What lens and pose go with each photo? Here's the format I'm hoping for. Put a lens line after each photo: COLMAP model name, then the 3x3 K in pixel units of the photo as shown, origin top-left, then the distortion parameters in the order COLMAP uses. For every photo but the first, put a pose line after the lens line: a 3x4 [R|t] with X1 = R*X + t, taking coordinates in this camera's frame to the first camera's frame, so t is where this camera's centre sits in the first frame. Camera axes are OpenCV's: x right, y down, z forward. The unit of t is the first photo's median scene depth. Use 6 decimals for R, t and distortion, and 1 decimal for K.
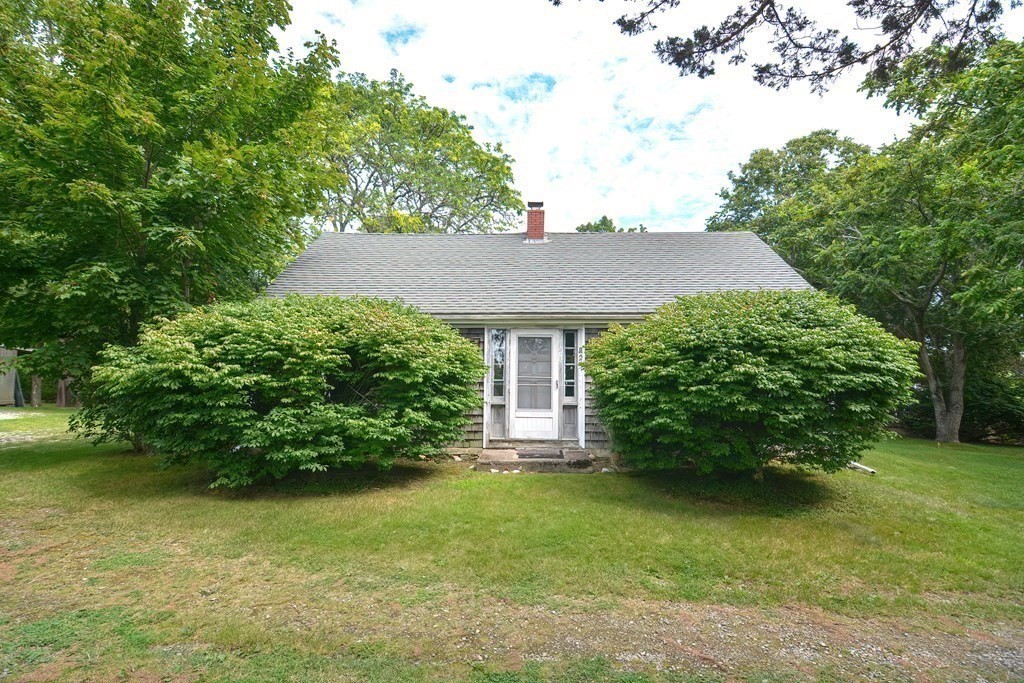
lens RADIAL K [[497.8, 0, 512.0], [0, 497.8, 341.5], [0, 0, 1]] dist [-0.030608, -0.000243]
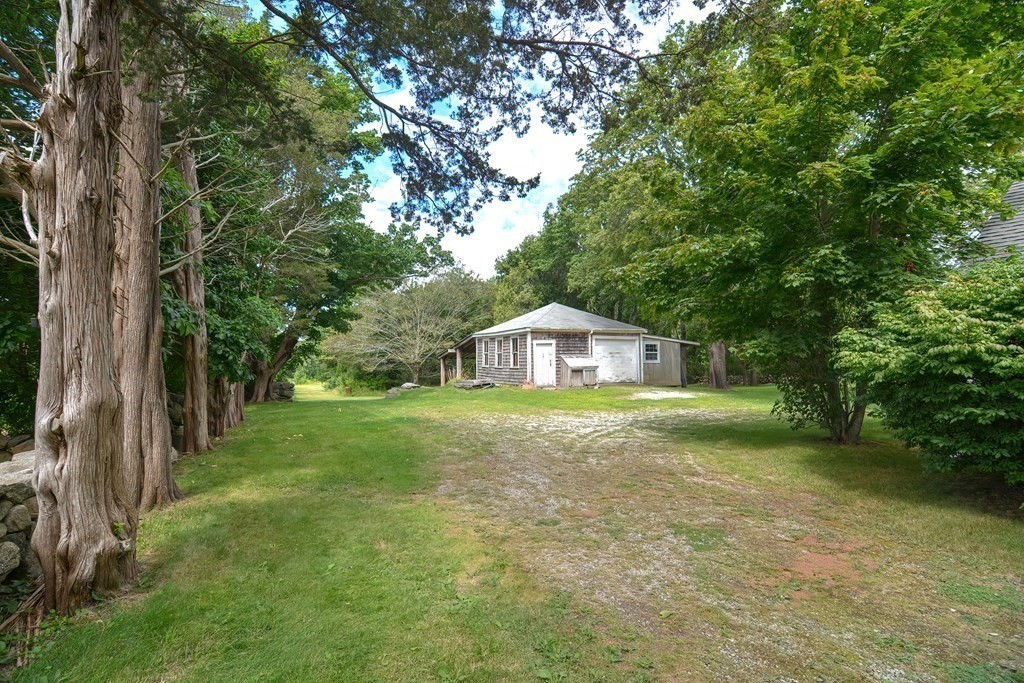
lens RADIAL K [[497.8, 0, 512.0], [0, 497.8, 341.5], [0, 0, 1]] dist [-0.030608, -0.000243]
pose [[0.456564, -0.046115, -0.888495, -0.316585], [0.072701, 0.997250, -0.014401, -0.002264], [0.886715, -0.058019, 0.458661, -0.005109]]
